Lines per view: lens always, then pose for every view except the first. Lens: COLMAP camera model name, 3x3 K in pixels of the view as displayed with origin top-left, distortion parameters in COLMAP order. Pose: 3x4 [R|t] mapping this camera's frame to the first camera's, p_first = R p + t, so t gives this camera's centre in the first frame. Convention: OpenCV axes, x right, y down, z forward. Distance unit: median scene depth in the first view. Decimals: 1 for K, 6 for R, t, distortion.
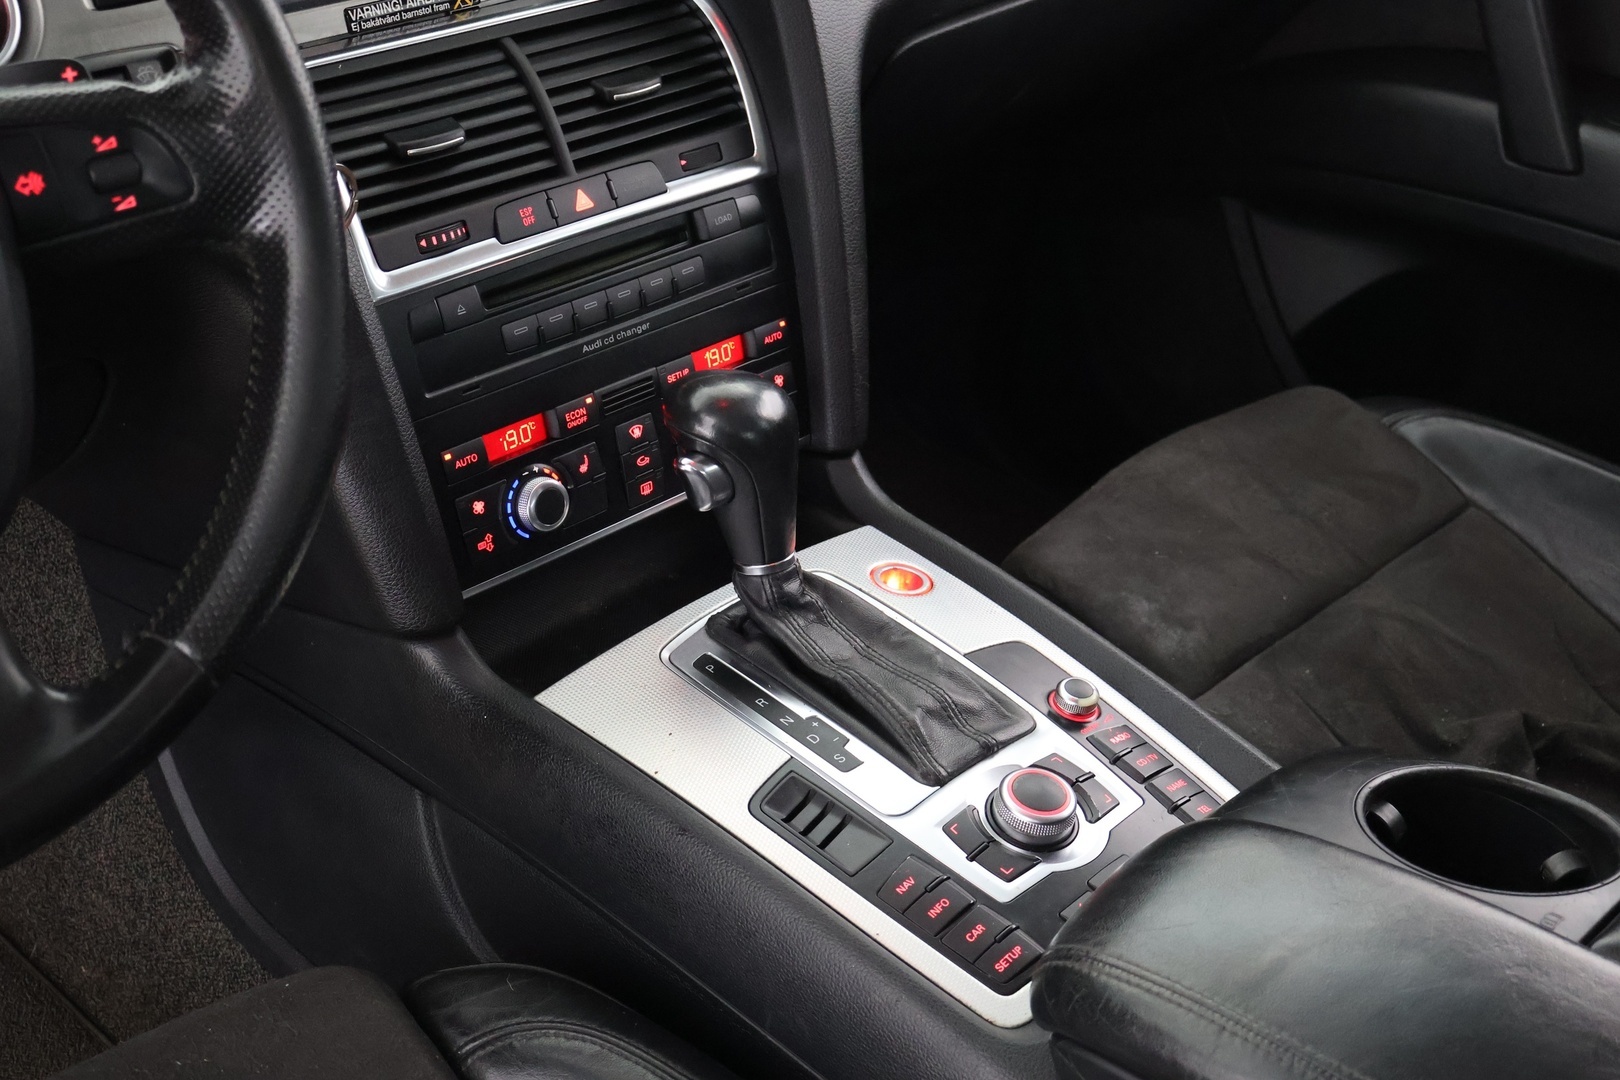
lens RADIAL K [[1993.4, 0, 811.9], [0, 1993.4, 529.5], [0, 0, 1]] dist [0.000487, 0.000000]
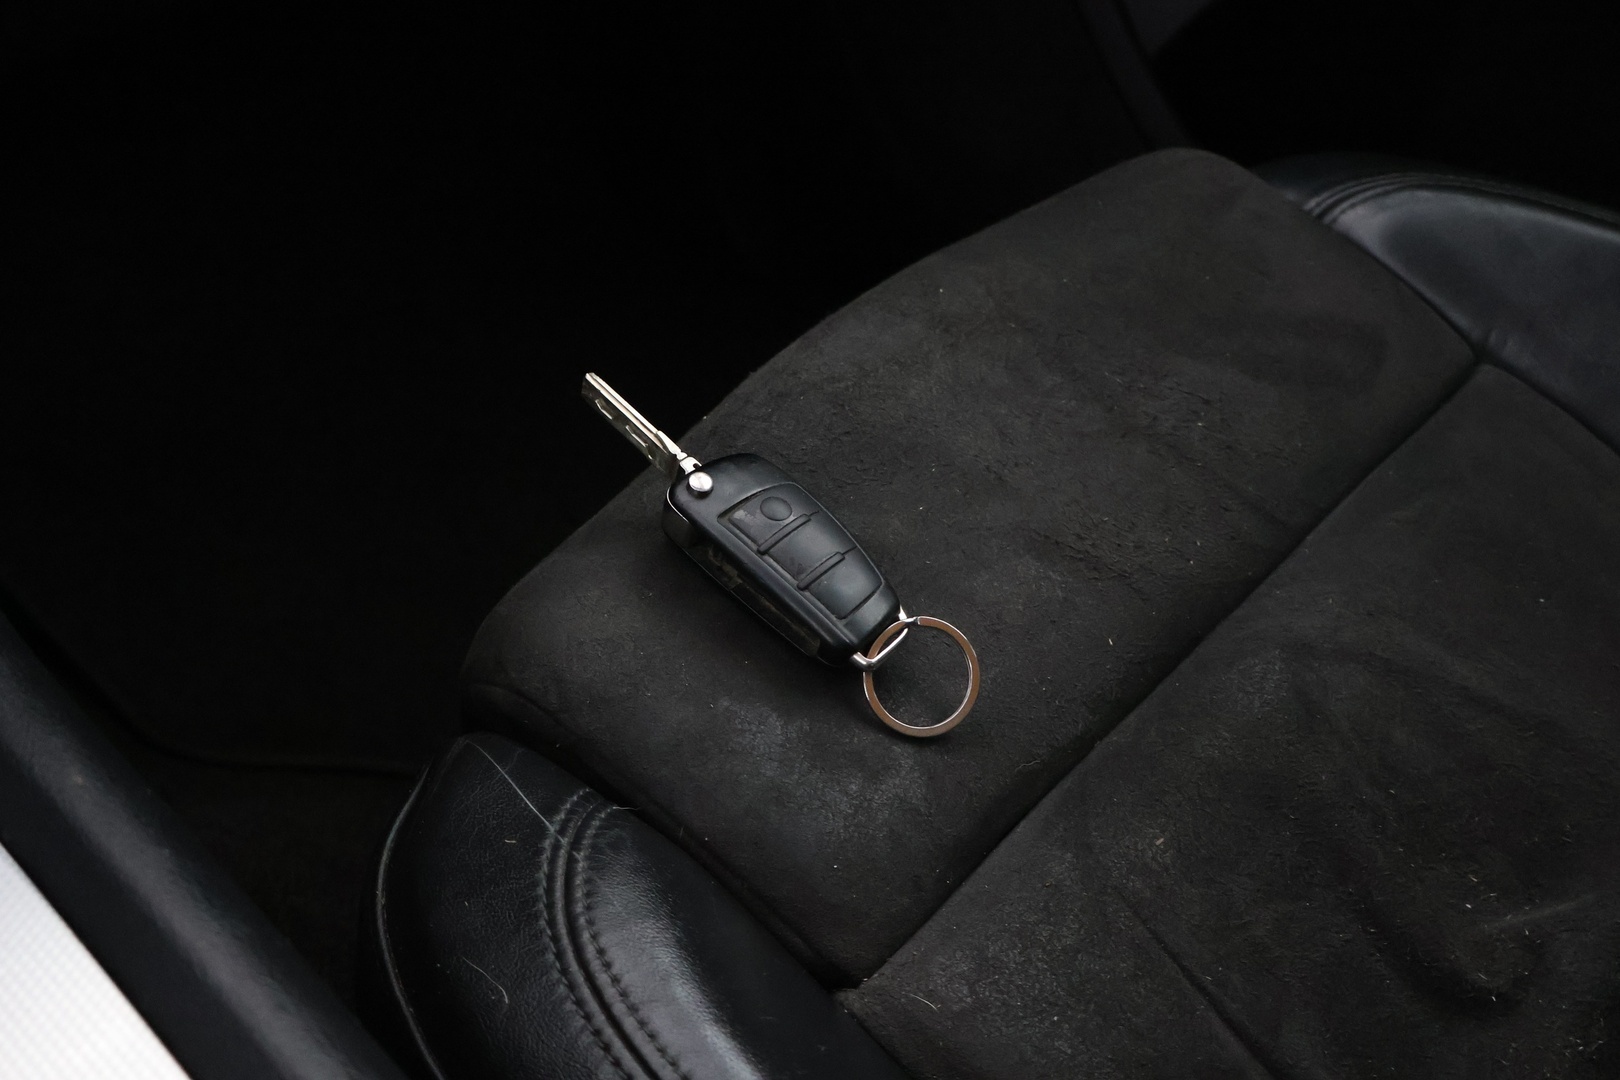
lens RADIAL K [[1470.0, 0, 807.8], [0, 1470.0, 538.9], [0, 0, 1]] dist [-0.007463, 0.000000]
pose [[0.996249, -0.076509, -0.040431, 0.176333], [0.082865, 0.978090, 0.190980, -0.057754], [0.024934, -0.193613, 0.980761, 0.644998]]
